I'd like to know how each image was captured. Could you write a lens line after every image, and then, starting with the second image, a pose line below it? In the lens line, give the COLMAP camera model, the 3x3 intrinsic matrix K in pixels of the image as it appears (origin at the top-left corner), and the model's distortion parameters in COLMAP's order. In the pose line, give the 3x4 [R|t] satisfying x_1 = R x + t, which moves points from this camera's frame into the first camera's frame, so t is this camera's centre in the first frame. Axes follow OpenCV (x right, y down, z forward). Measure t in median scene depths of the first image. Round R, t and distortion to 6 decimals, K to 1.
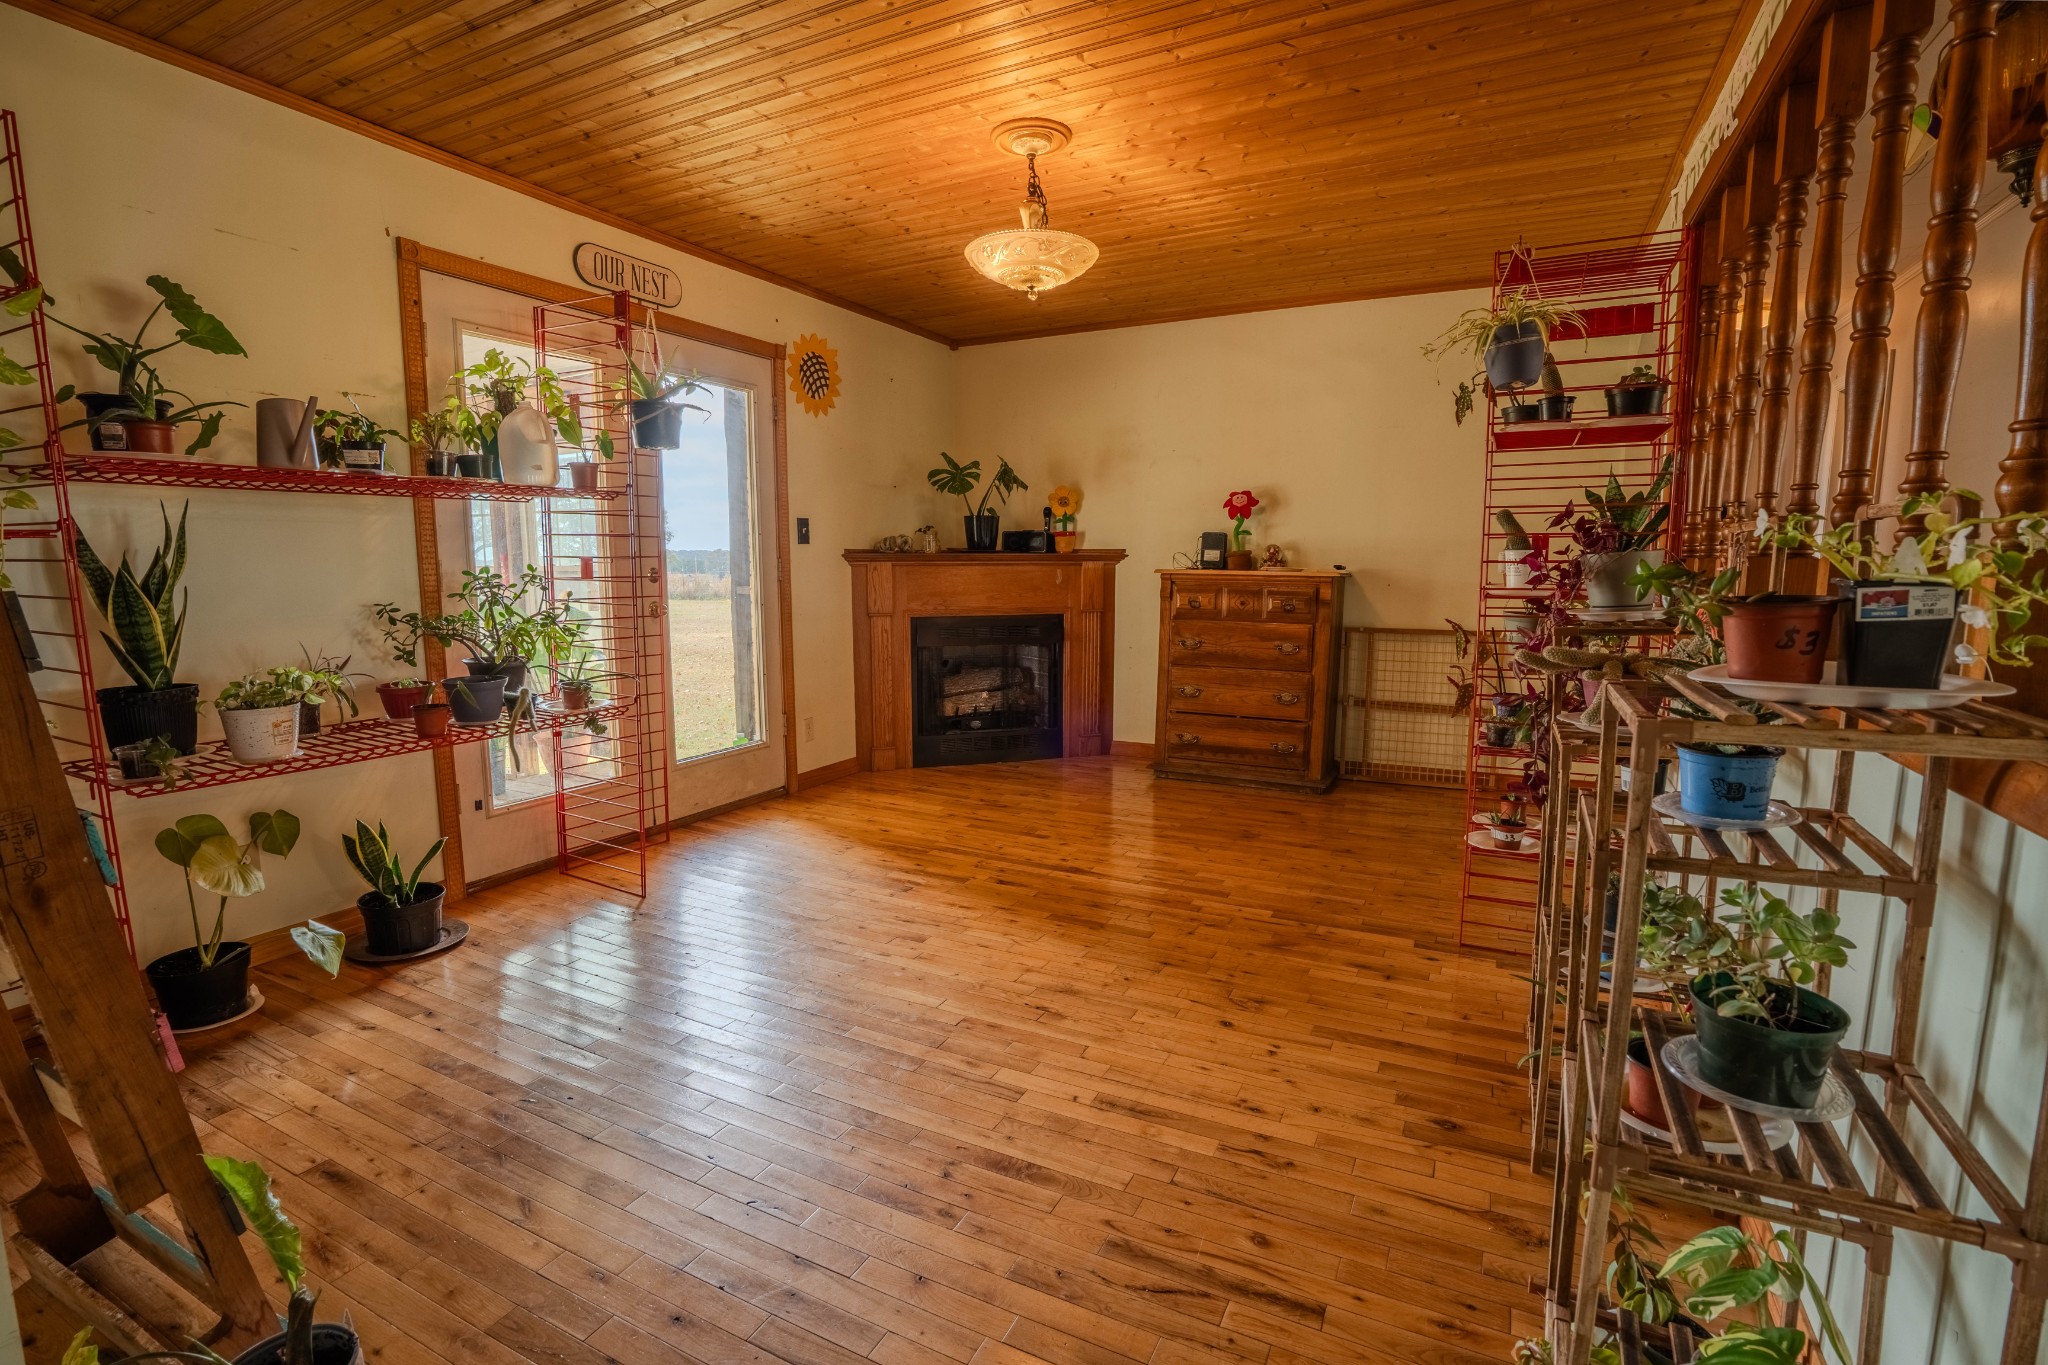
lens RADIAL K [[959.6, 0, 1011.8], [0, 959.6, 687.3], [0, 0, 1]] dist [-0.030290, 0.000622]
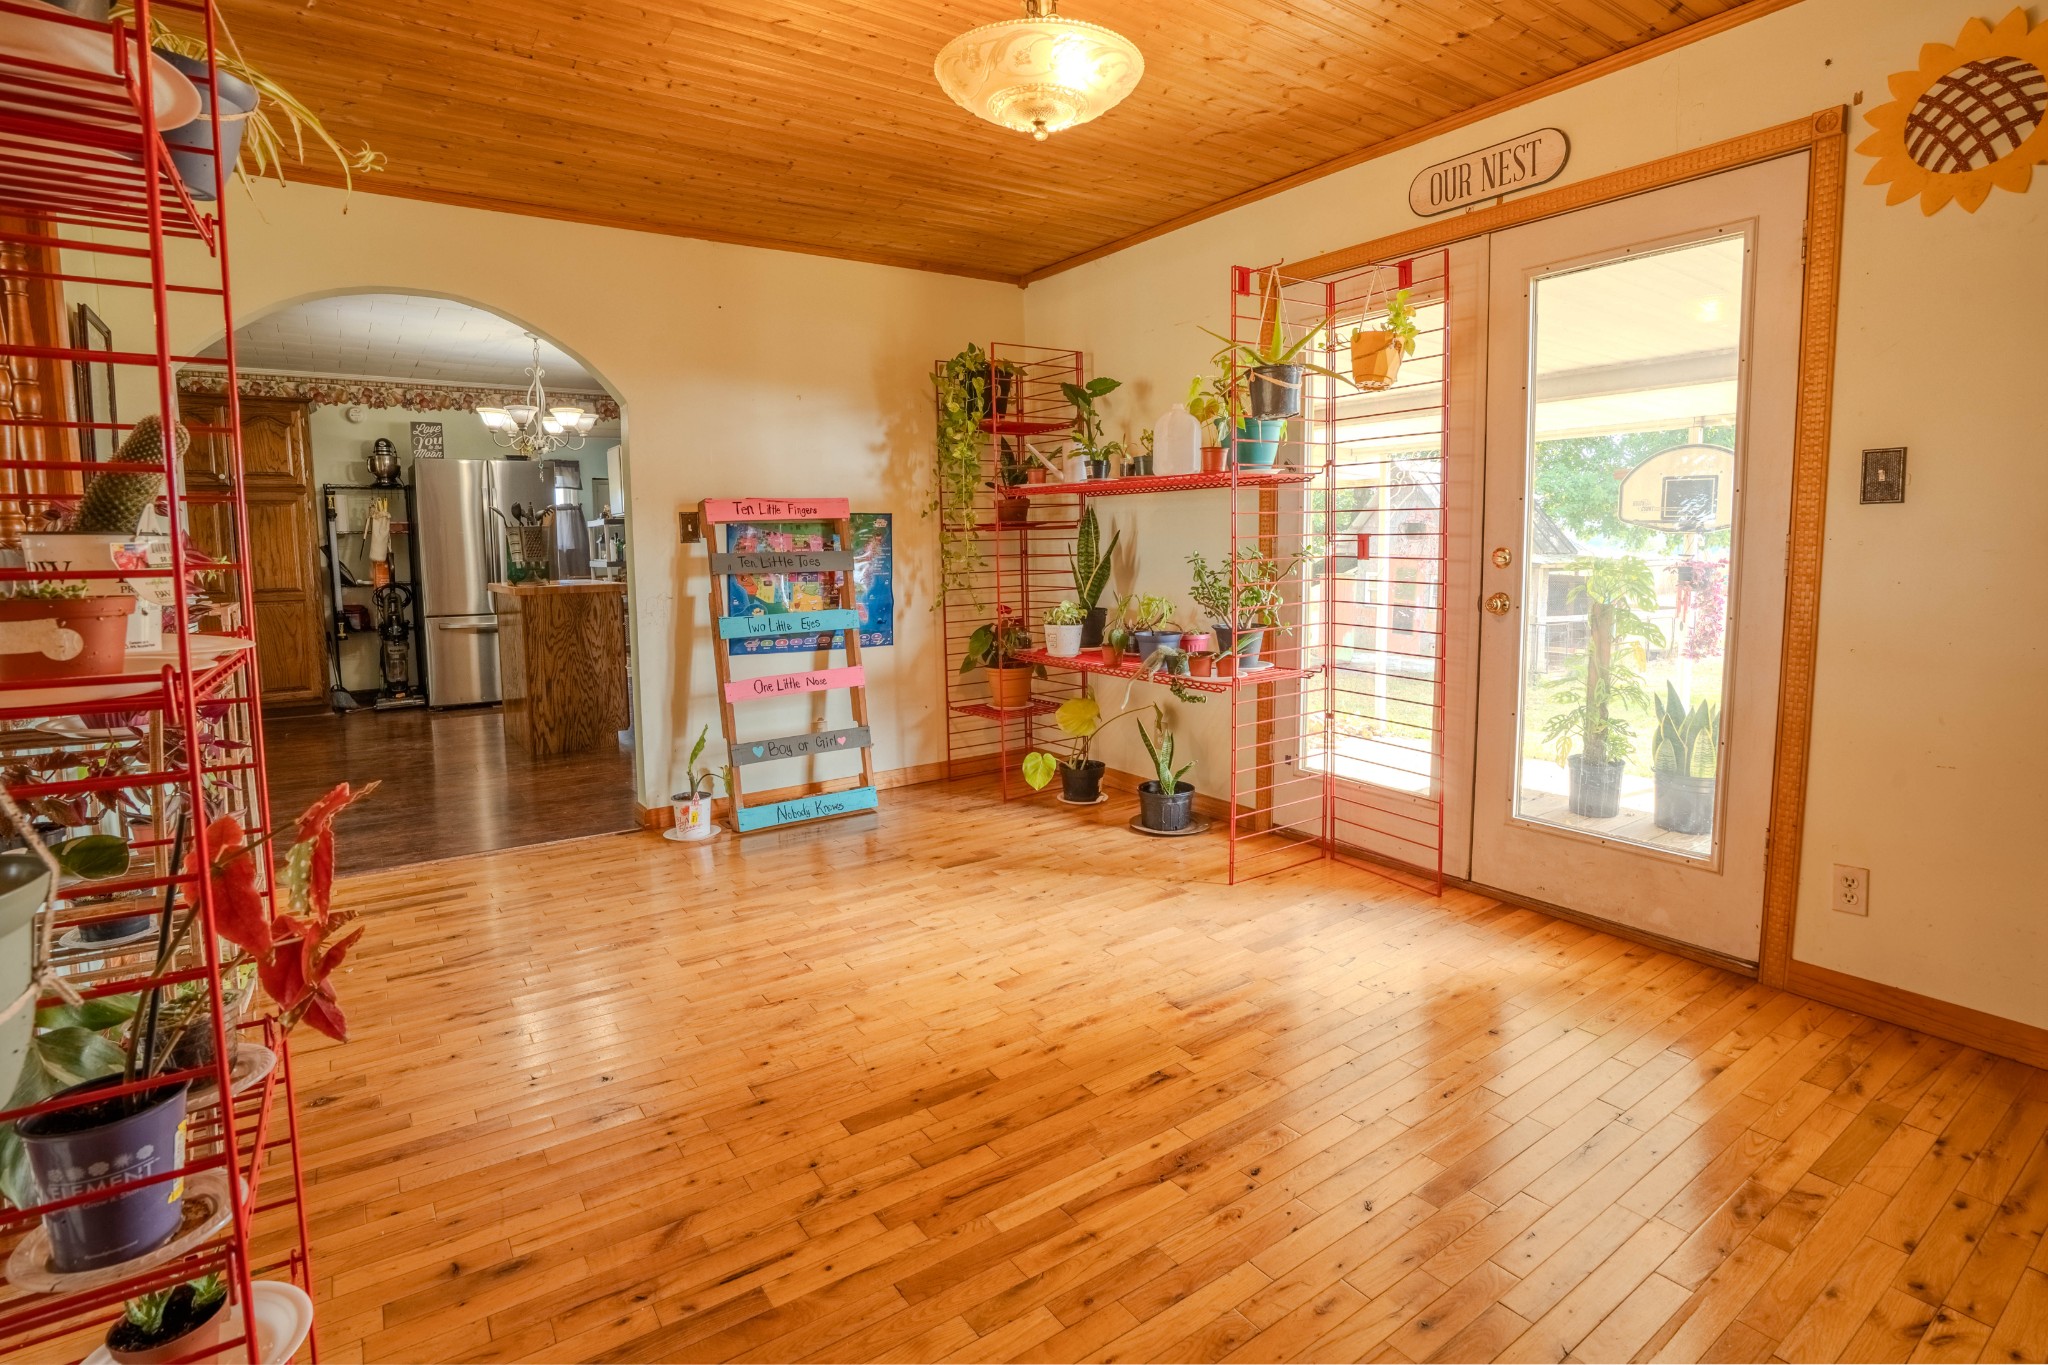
lens RADIAL K [[993.8, 0, 1018.7], [0, 993.8, 642.2], [0, 0, 1]] dist [-0.070472, 0.027235]
pose [[-0.471164, 0.092750, -0.877156, 0.539148], [-0.105872, 0.981320, 0.160633, -0.150211], [0.875669, 0.168551, -0.452543, 1.141556]]
